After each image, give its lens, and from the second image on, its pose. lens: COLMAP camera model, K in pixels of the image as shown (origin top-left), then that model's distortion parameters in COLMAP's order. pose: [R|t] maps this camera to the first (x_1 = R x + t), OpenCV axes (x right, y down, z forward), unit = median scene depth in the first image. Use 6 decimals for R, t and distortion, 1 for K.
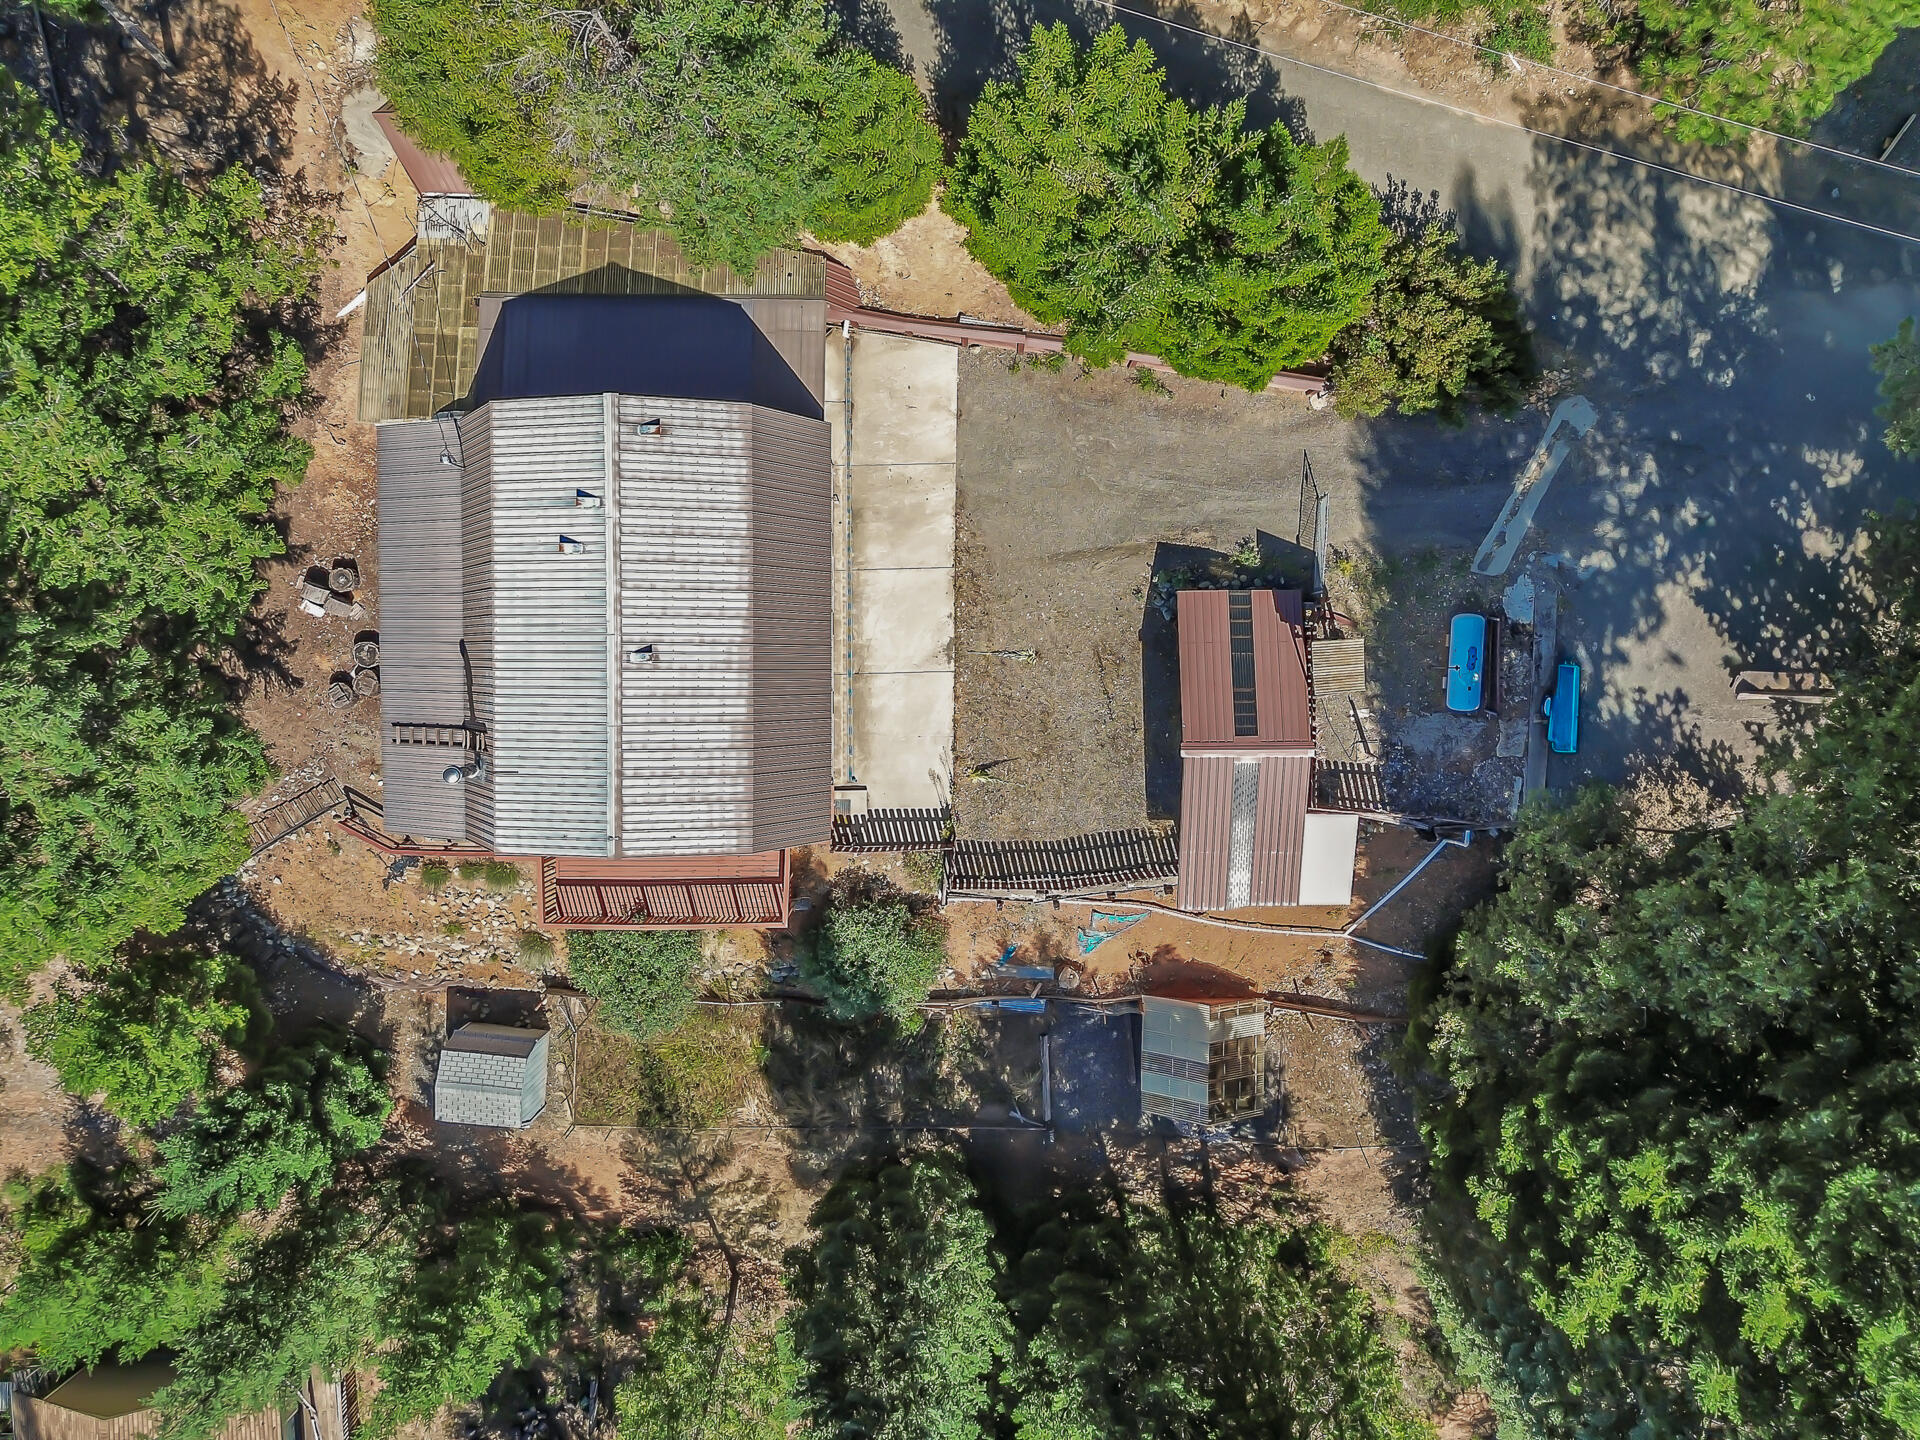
lens RADIAL K [[1347.8, 0, 950.4], [0, 1347.8, 714.3], [0, 0, 1]] dist [0.069117, -0.065190]
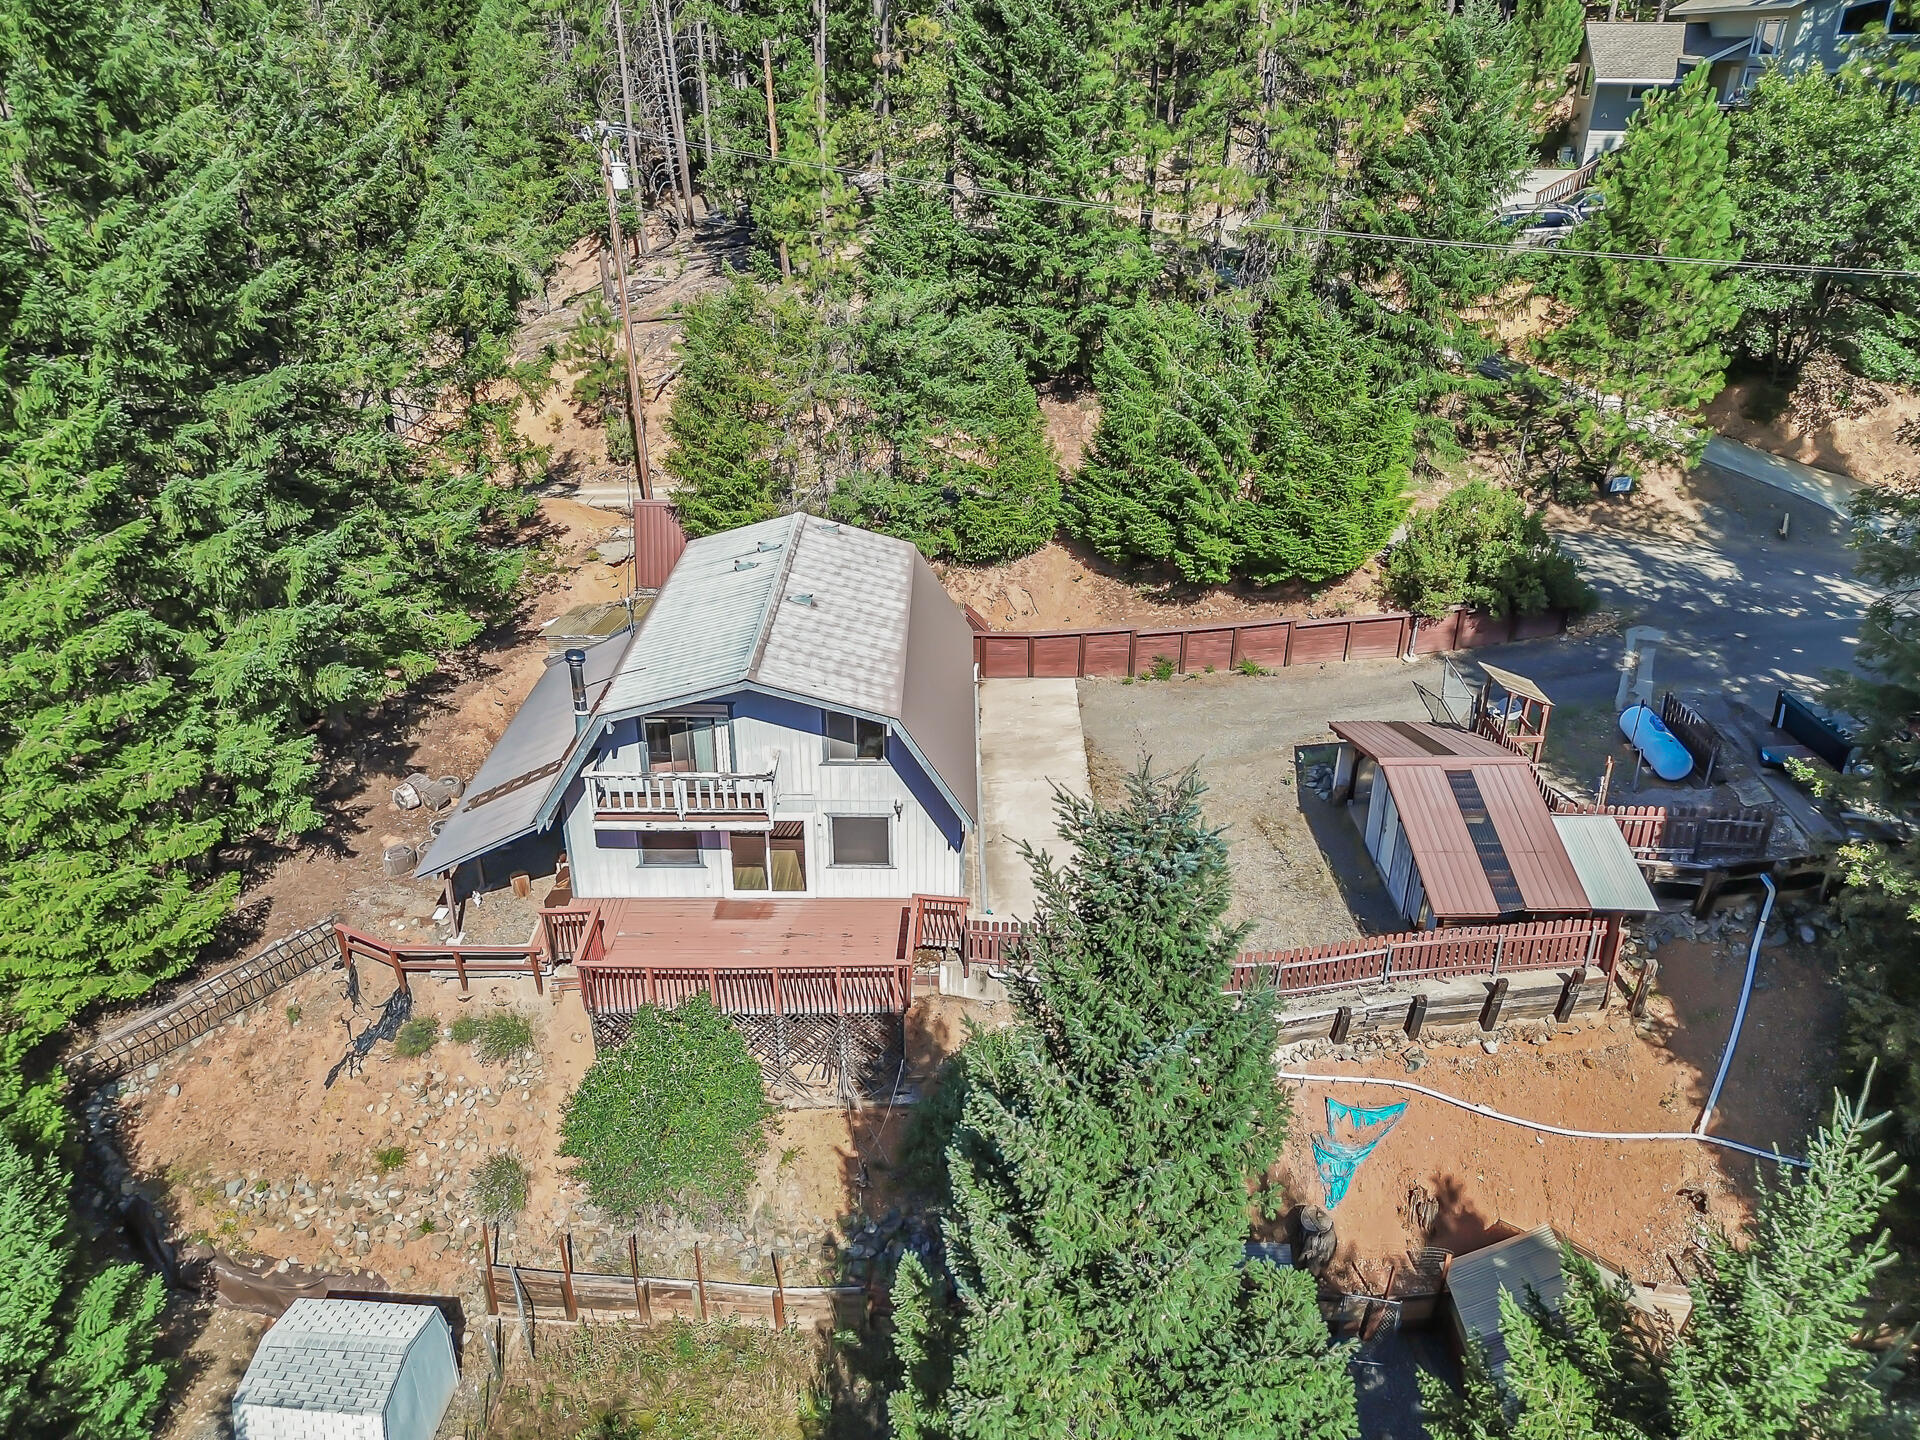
lens RADIAL K [[1347.8, 0, 950.4], [0, 1347.8, 714.3], [0, 0, 1]] dist [0.069117, -0.065190]
pose [[0.999895, 0.012418, 0.007512, -0.113771], [0.001669, 0.415774, -0.909466, 0.832964], [-0.014417, 0.909383, 0.415710, 0.619178]]
